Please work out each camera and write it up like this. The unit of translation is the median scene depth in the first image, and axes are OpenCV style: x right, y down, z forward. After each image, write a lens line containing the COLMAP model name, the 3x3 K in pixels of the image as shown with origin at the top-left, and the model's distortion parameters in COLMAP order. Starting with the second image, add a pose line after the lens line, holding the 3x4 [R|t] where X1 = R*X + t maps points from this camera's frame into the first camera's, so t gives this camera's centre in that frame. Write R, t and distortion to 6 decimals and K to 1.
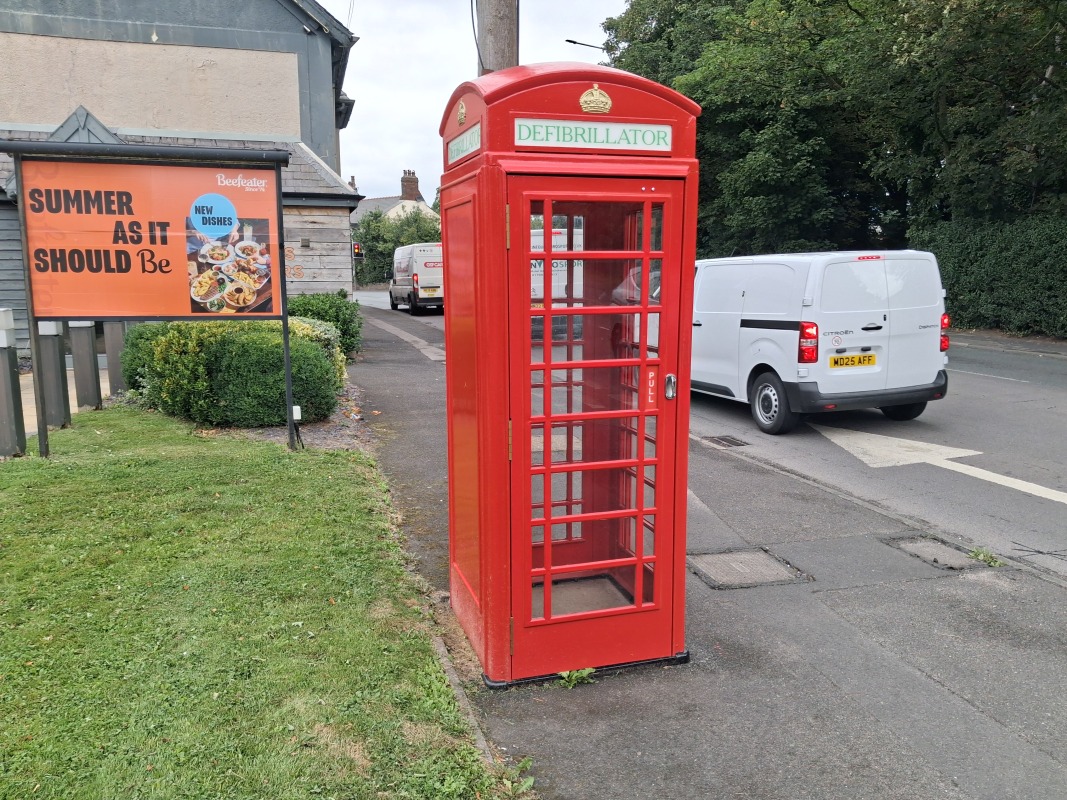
lens RADIAL K [[831.4, 0, 536.4], [0, 831.4, 421.9], [0, 0, 1]] dist [0.012610, 0.000601]
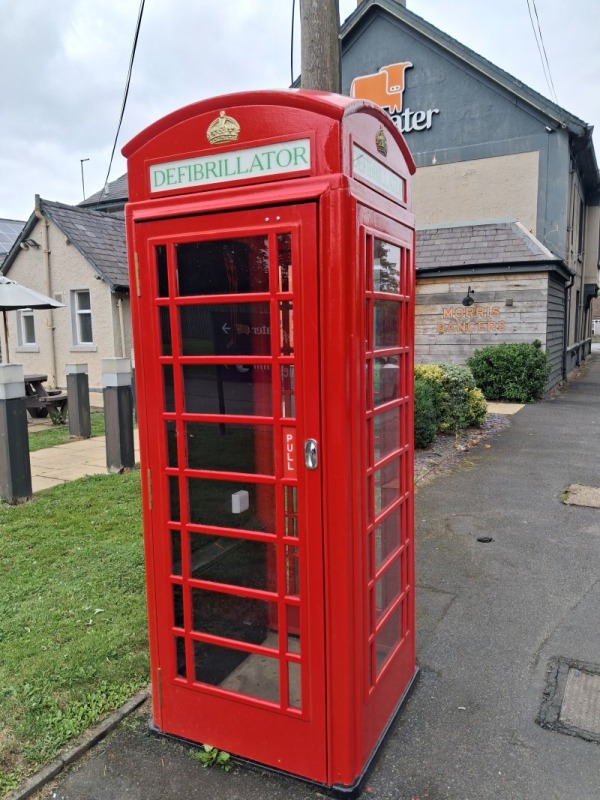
lens RADIAL K [[628.8, 0, 297.9], [0, 628.8, 409.9], [0, 0, 1]] dist [0.001689, -0.003822]
pose [[0.725545, 0.072309, -0.684366, 0.539383], [-0.105656, 0.994379, -0.006949, -0.075756], [0.680016, 0.077349, 0.729106, 0.506532]]
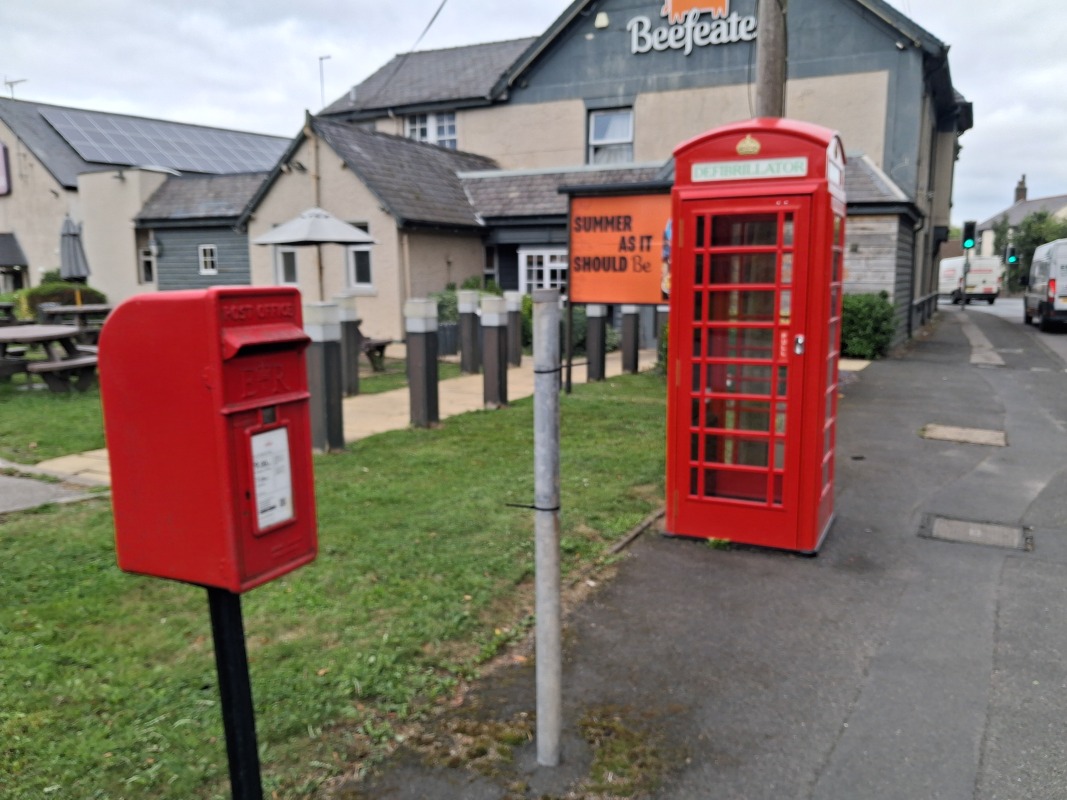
lens RADIAL K [[853.2, 0, 562.1], [0, 853.2, 415.0], [0, 0, 1]] dist [0.065797, -0.163605]
pose [[0.745336, 0.105934, -0.658219, 0.768001], [-0.120545, 0.992436, 0.023223, 0.081625], [0.655700, 0.062035, 0.752468, -0.295067]]
